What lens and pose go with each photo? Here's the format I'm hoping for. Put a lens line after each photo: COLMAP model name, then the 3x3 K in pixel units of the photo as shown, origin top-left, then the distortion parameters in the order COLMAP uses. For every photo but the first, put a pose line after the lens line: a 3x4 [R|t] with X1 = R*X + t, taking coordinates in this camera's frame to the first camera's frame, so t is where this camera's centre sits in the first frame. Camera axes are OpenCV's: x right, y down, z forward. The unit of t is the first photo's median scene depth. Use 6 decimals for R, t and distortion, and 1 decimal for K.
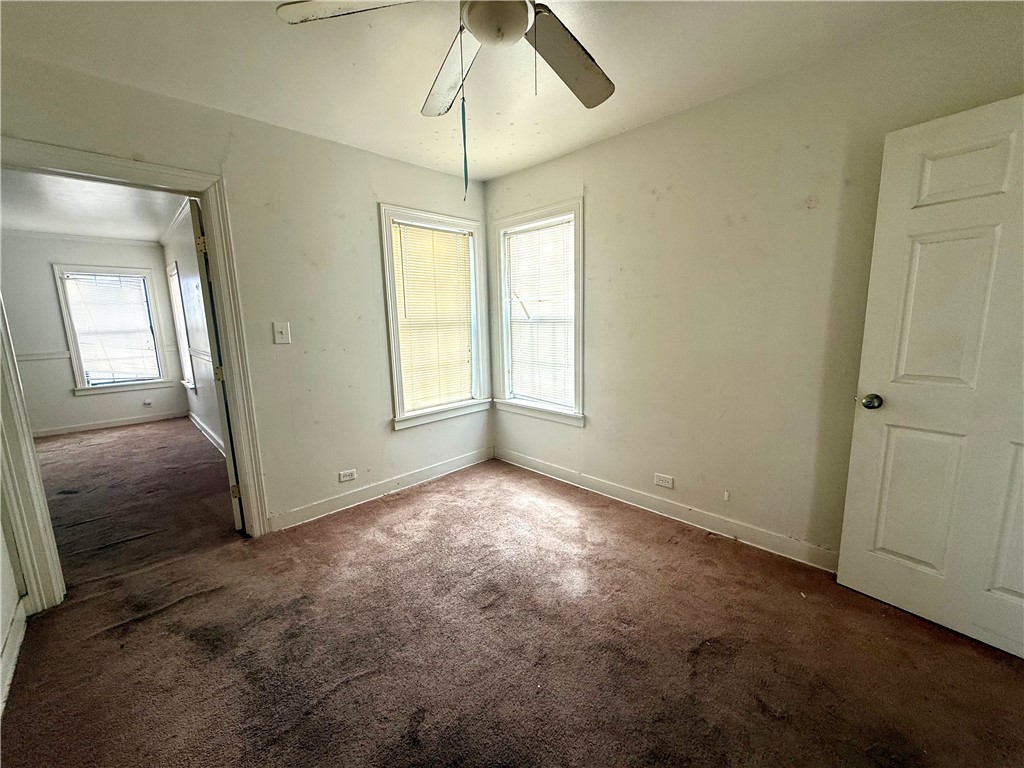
lens RADIAL K [[409.3, 0, 508.1], [0, 409.3, 383.4], [0, 0, 1]] dist [-0.000284, -0.000208]
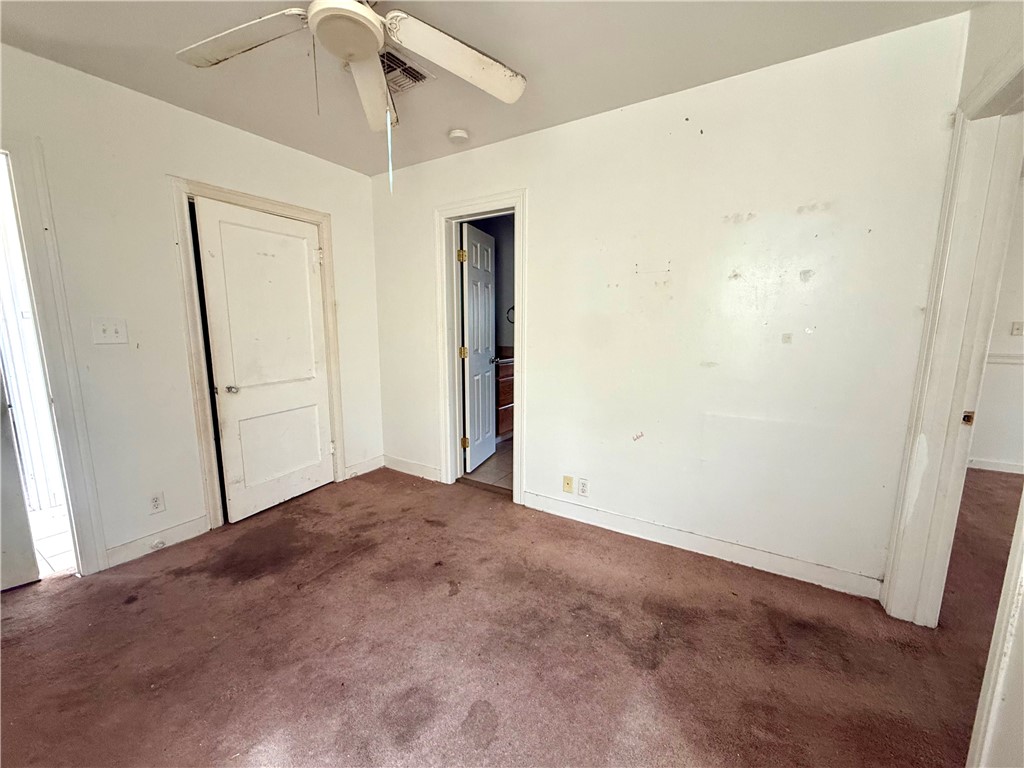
lens RADIAL K [[409.3, 0, 508.1], [0, 409.3, 383.4], [0, 0, 1]] dist [-0.000284, -0.000208]
pose [[-0.971839, 0.063285, -0.226990, -0.097482], [-0.011247, 0.949708, 0.312935, -0.266015], [0.235378, 0.306676, -0.922251, 1.684606]]
